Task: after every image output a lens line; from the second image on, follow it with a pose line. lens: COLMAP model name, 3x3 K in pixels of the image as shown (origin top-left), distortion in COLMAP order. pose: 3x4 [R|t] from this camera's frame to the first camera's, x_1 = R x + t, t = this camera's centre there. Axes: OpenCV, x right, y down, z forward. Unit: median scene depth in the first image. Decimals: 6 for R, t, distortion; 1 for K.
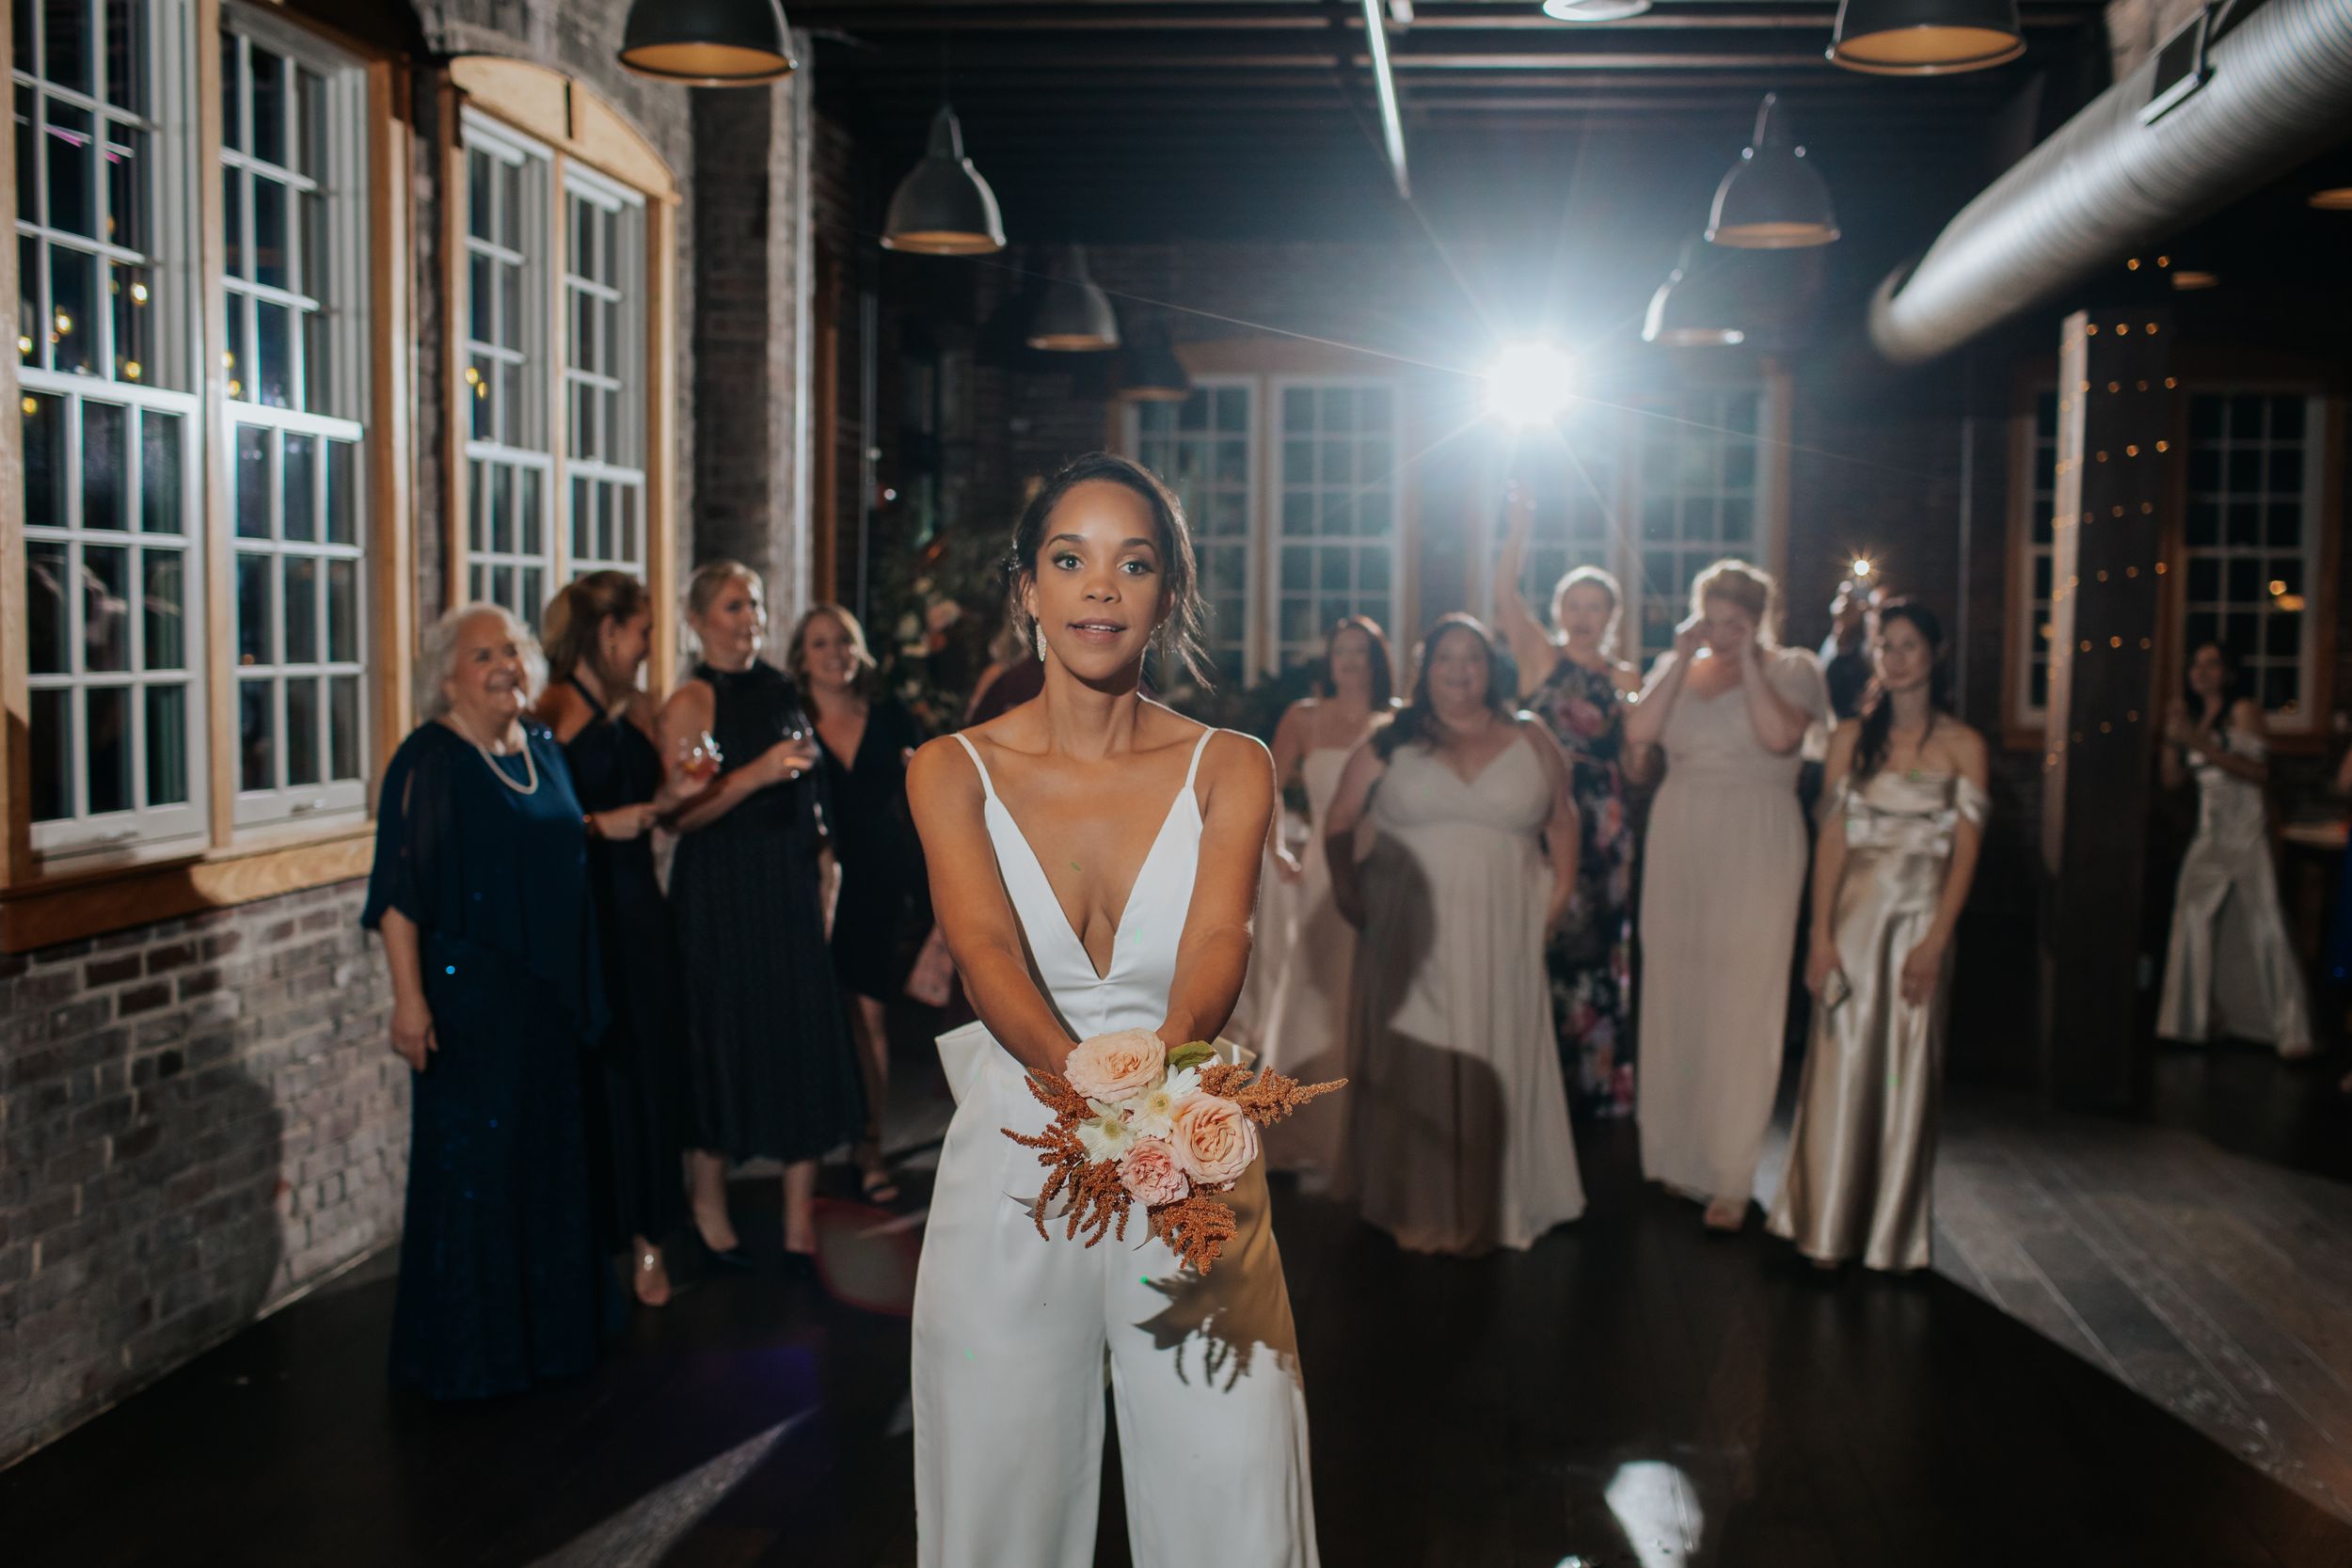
lens RADIAL K [[2559.9, 0, 1249.3], [0, 2559.9, 859.0], [0, 0, 1]] dist [-0.085091, 0.000000]
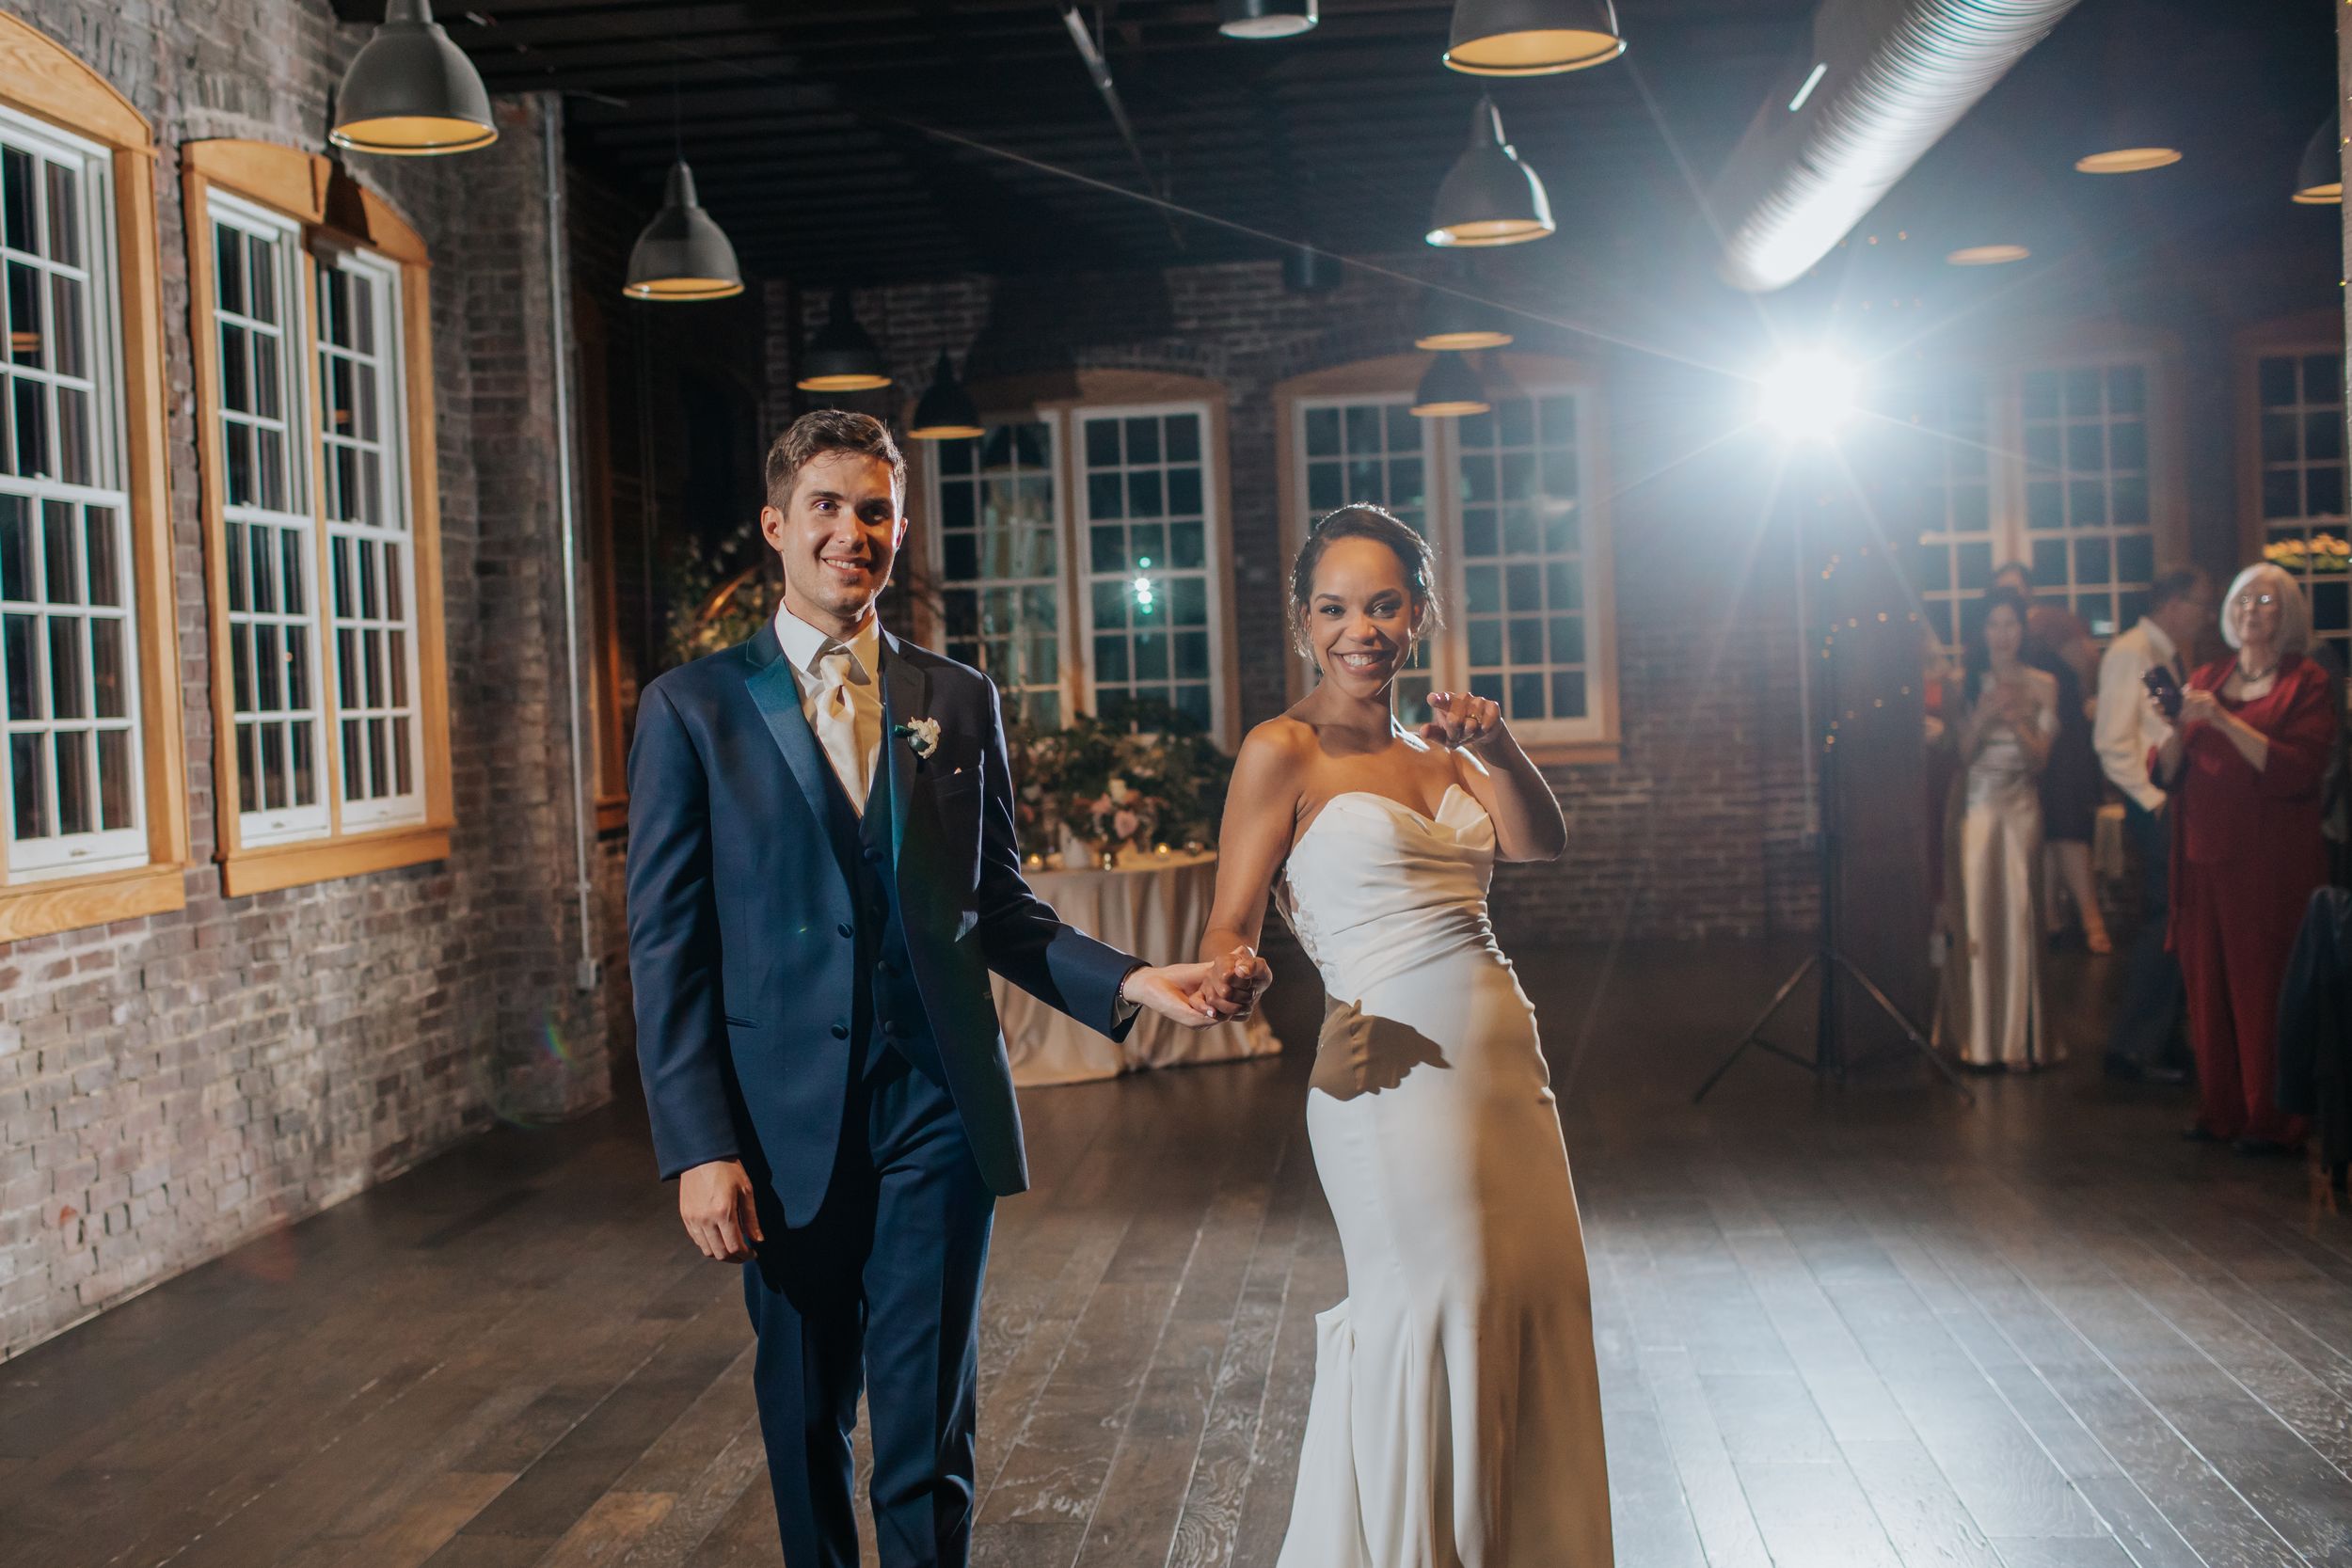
lens RADIAL K [[2829.6, 0, 1153.6], [0, 2829.6, 793.3], [0, 0, 1]] dist [-0.088330, 0.000000]
pose [[0.998431, -0.055994, 0.000302, 0.070033], [0.055923, 0.996873, -0.055821, 0.041321], [0.002824, 0.055750, 0.998441, -0.150655]]
